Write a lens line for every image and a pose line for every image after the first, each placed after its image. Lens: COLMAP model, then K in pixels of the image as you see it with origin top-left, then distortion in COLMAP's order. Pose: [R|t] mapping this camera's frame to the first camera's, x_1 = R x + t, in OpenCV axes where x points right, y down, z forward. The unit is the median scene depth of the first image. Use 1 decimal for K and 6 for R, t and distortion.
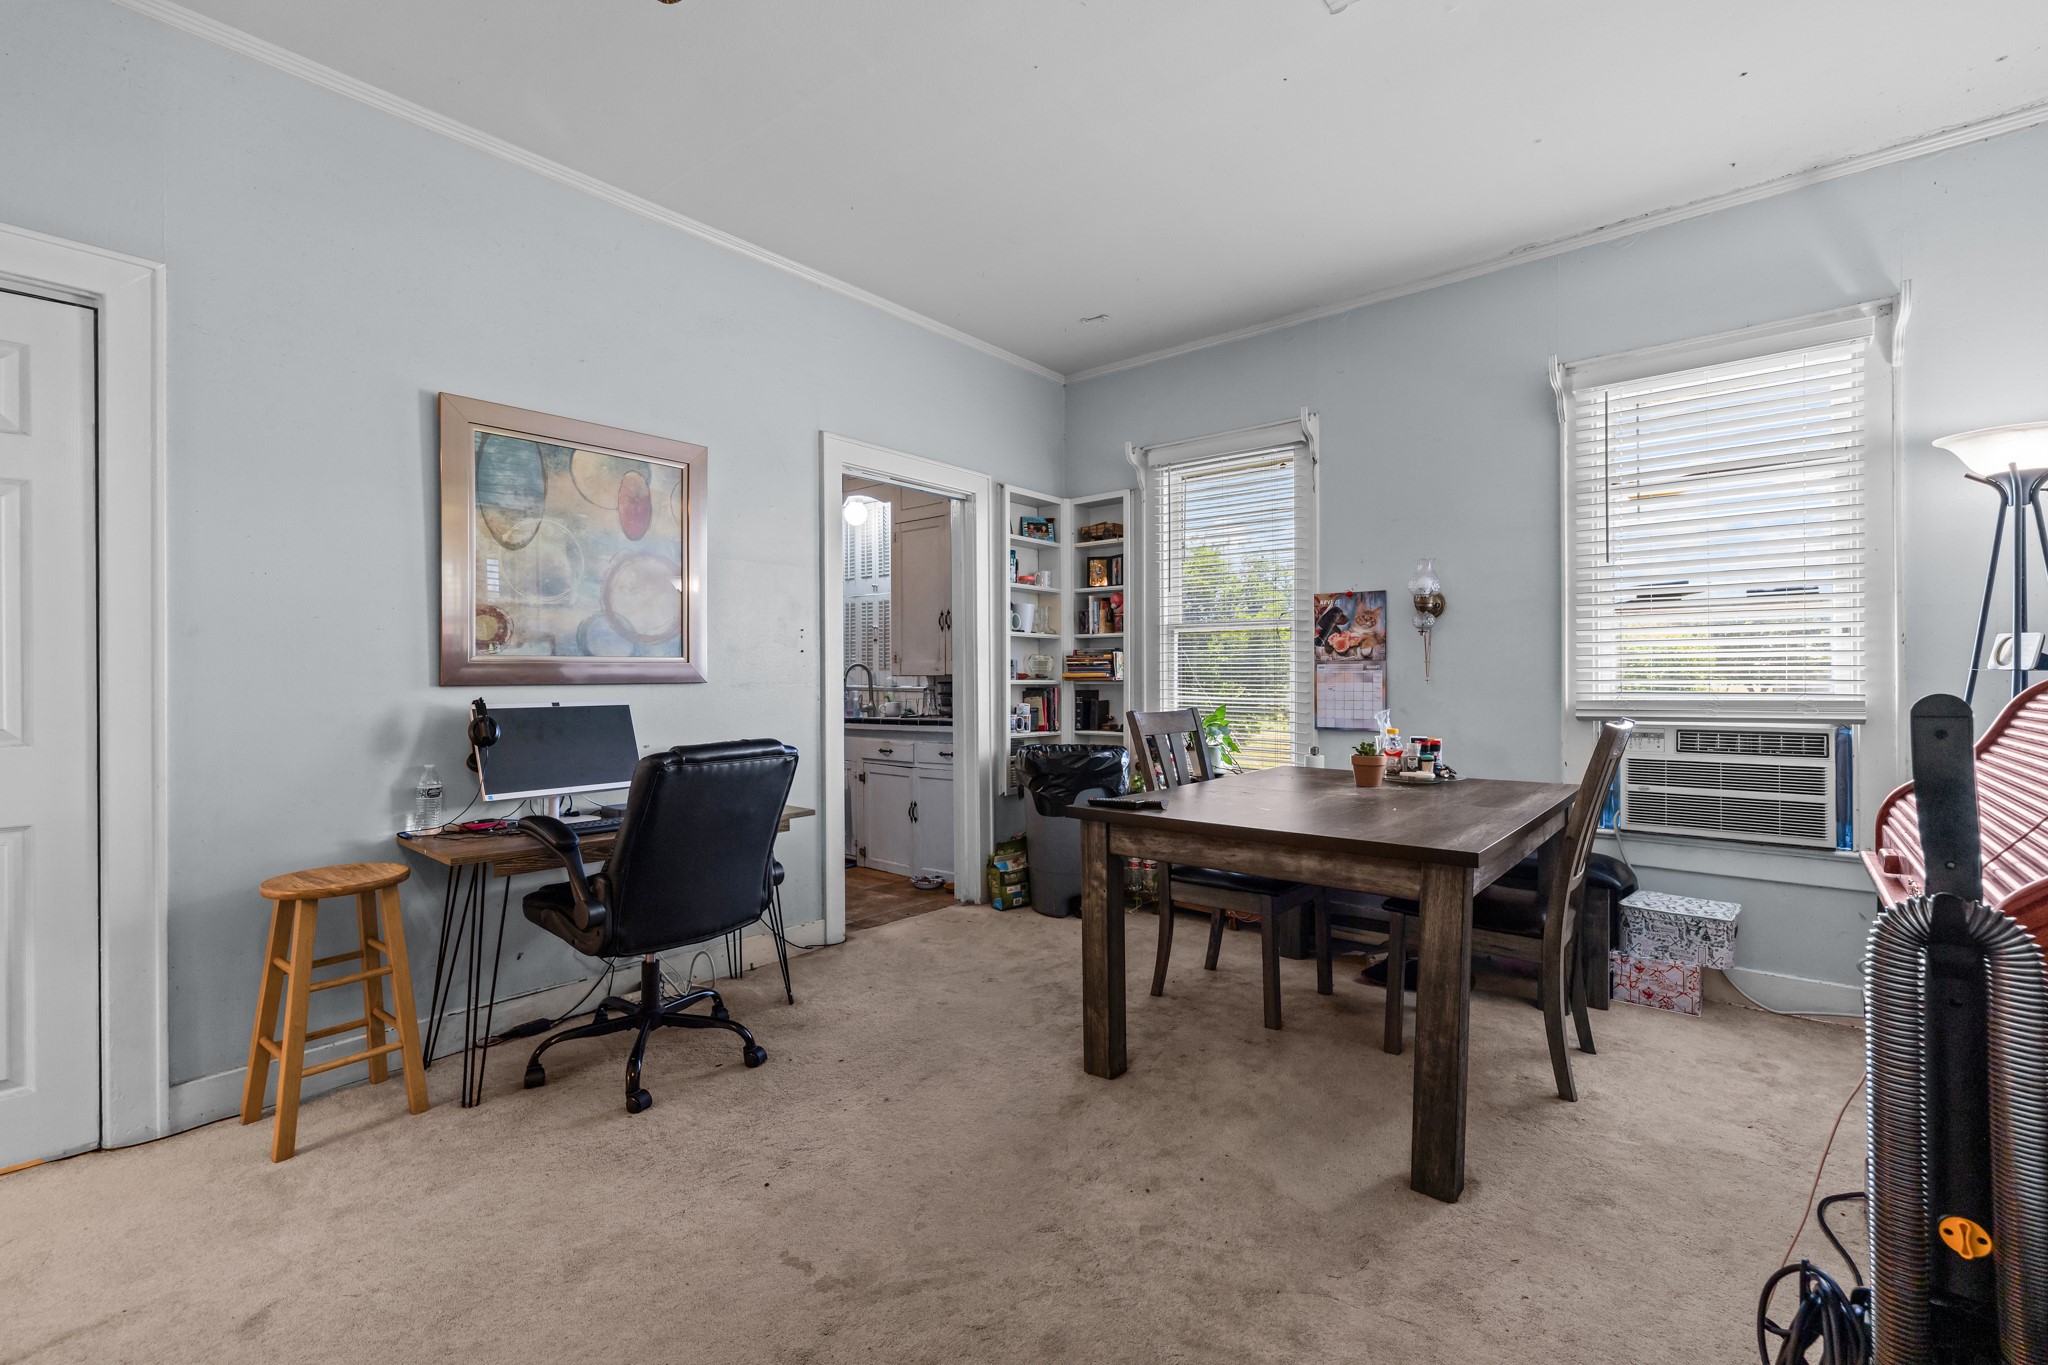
lens RADIAL K [[887.5, 0, 1025.2], [0, 887.5, 674.4], [0, 0, 1]] dist [-0.004602, 0.002527]
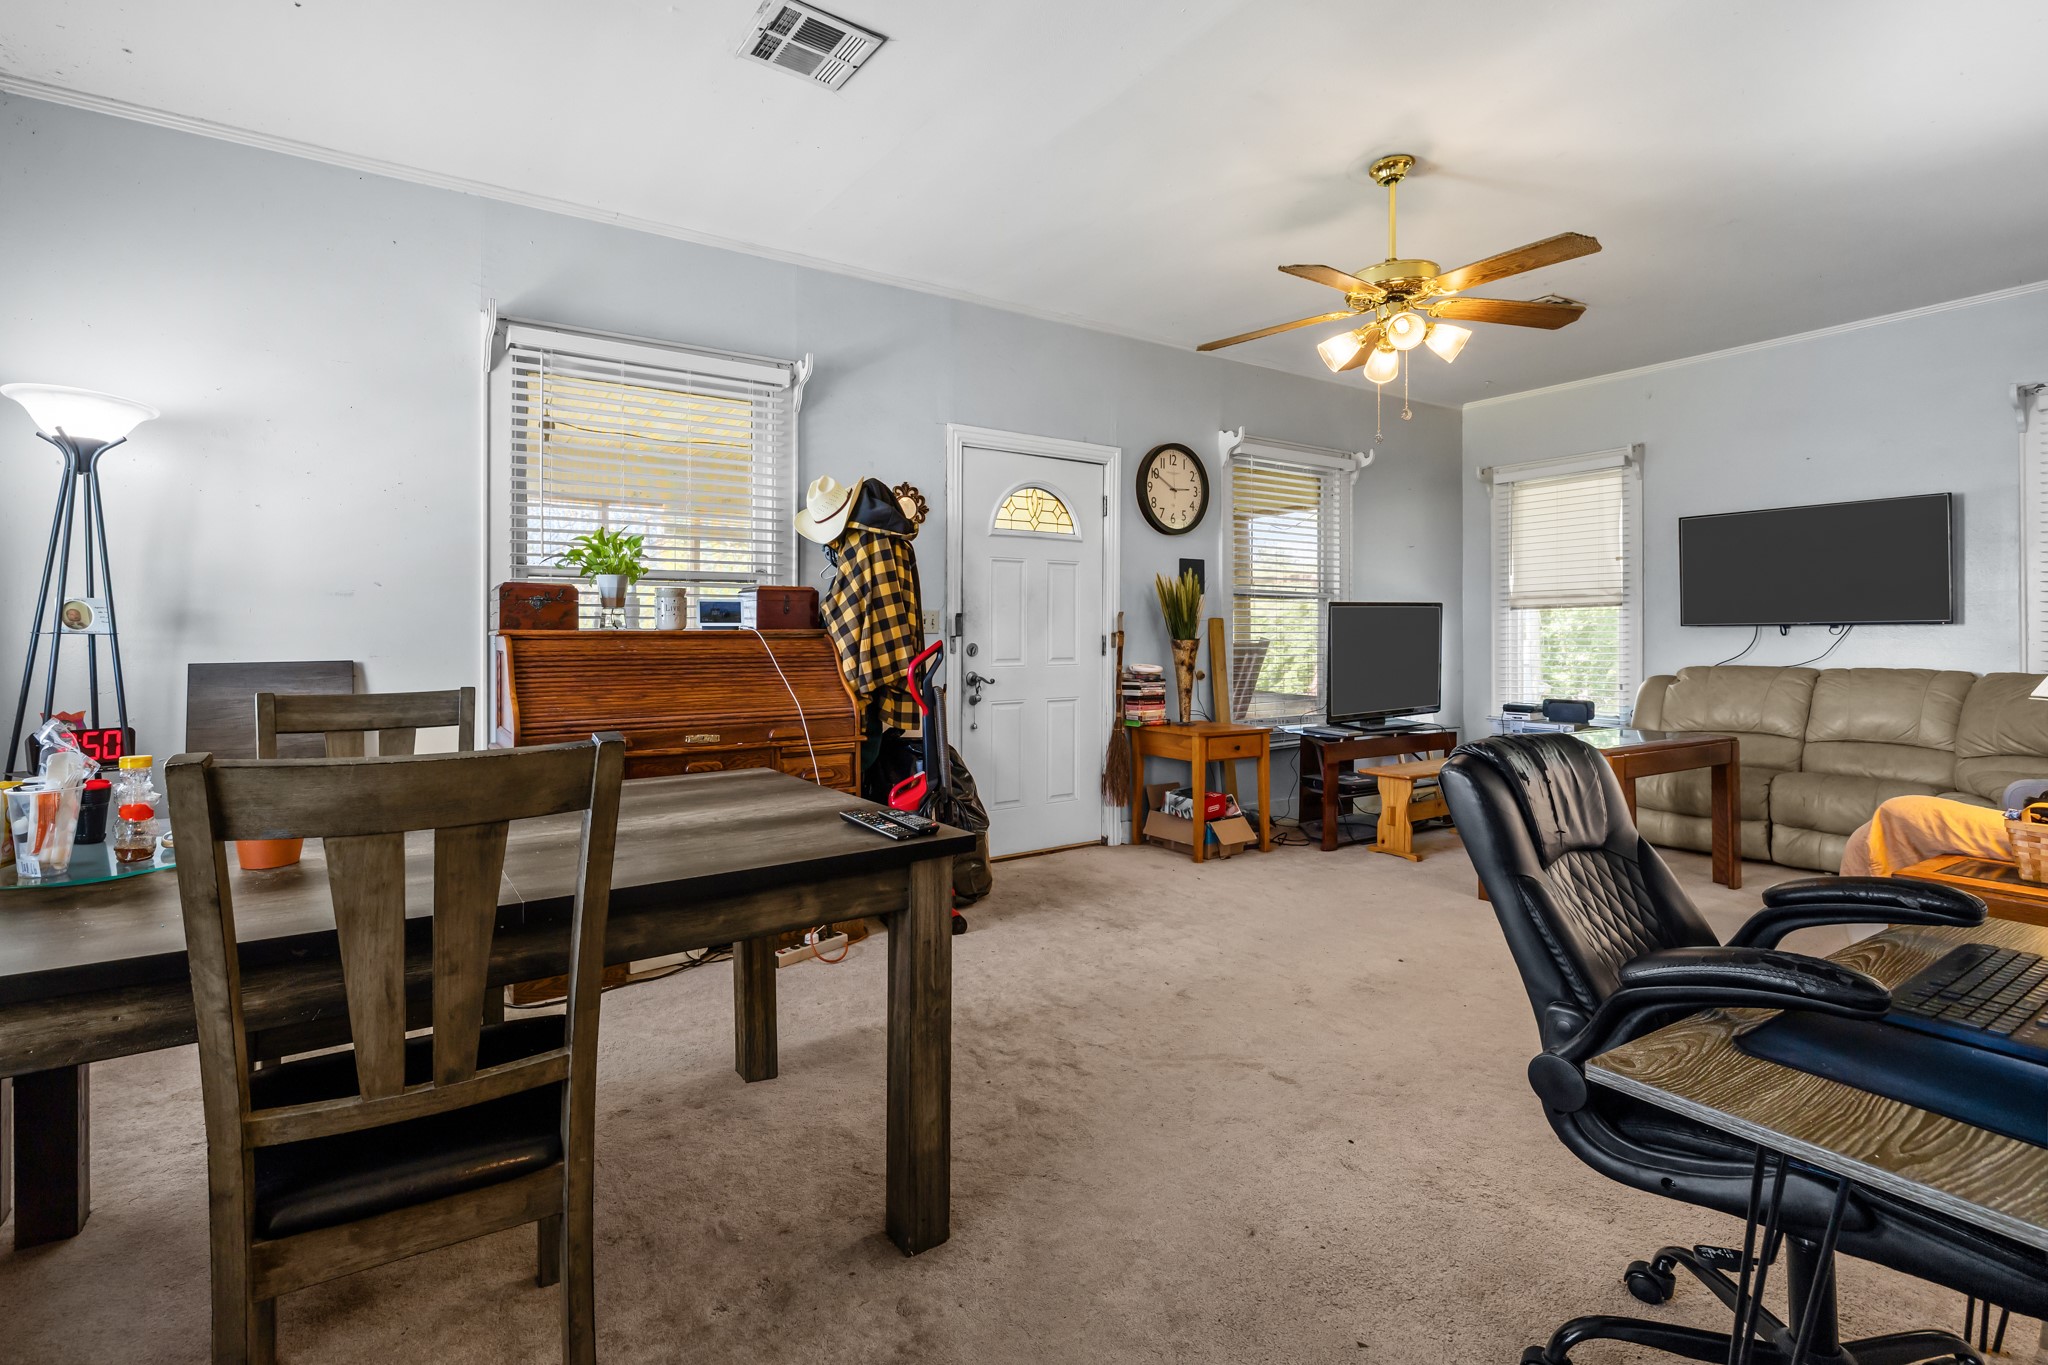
lens RADIAL K [[941.4, 0, 960.4], [0, 941.4, 632.2], [0, 0, 1]] dist [0.009801, 0.000980]
pose [[-0.951188, 0.007181, 0.308527, -0.138919], [0.005104, 0.999959, -0.007539, 0.003424], [-0.308569, -0.005596, -0.951186, 1.386853]]
